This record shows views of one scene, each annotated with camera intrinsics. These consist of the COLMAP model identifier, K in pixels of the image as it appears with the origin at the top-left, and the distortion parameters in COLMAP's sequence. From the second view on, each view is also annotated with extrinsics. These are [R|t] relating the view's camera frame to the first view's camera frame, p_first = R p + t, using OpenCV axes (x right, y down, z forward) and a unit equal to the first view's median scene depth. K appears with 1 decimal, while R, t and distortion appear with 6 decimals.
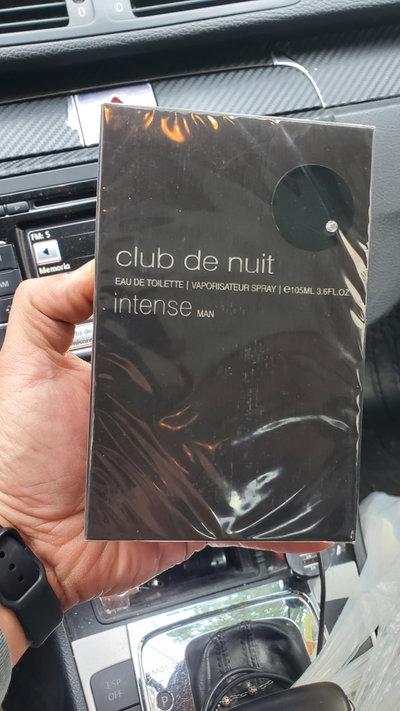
lens RADIAL K [[577.3, 0, 194.3], [0, 577.3, 357.5], [0, 0, 1]] dist [-0.078619, 0.102907]
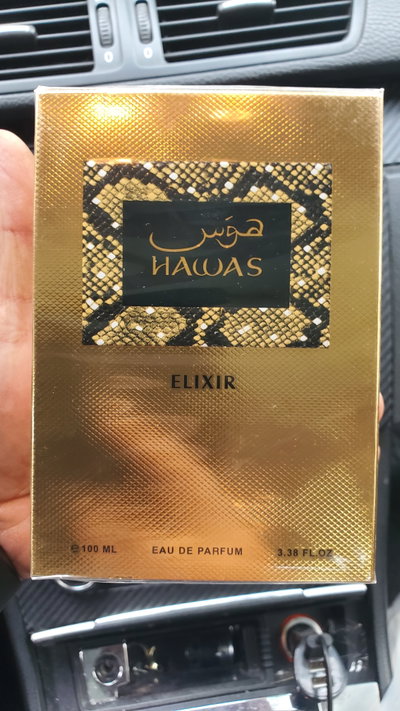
lens RADIAL K [[577.3, 0, 197.4], [0, 577.3, 355.4], [0, 0, 1]] dist [-0.078619, 0.102907]
pose [[0.989888, 0.080234, -0.116982, 0.081342], [-0.084310, 0.995978, -0.030311, -0.097001], [0.114079, 0.039868, 0.992671, 0.105395]]
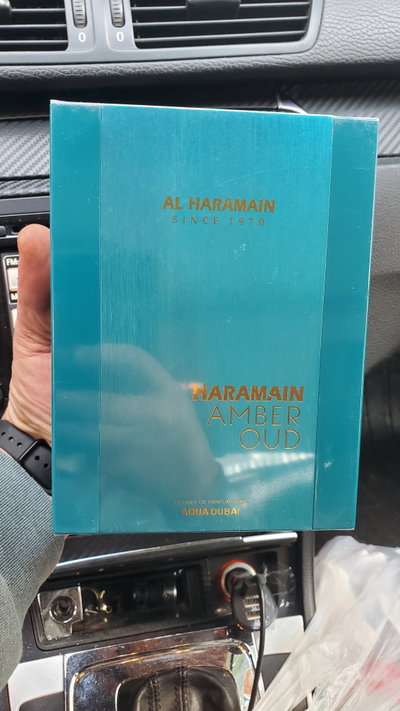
lens RADIAL K [[577.3, 0, 197.0], [0, 577.3, 358.1], [0, 0, 1]] dist [-0.078619, 0.102907]
pose [[0.993141, 0.116846, -0.004147, 0.056715], [-0.116724, 0.992908, 0.022579, -0.098331], [0.006756, -0.021940, 0.999736, 0.020240]]
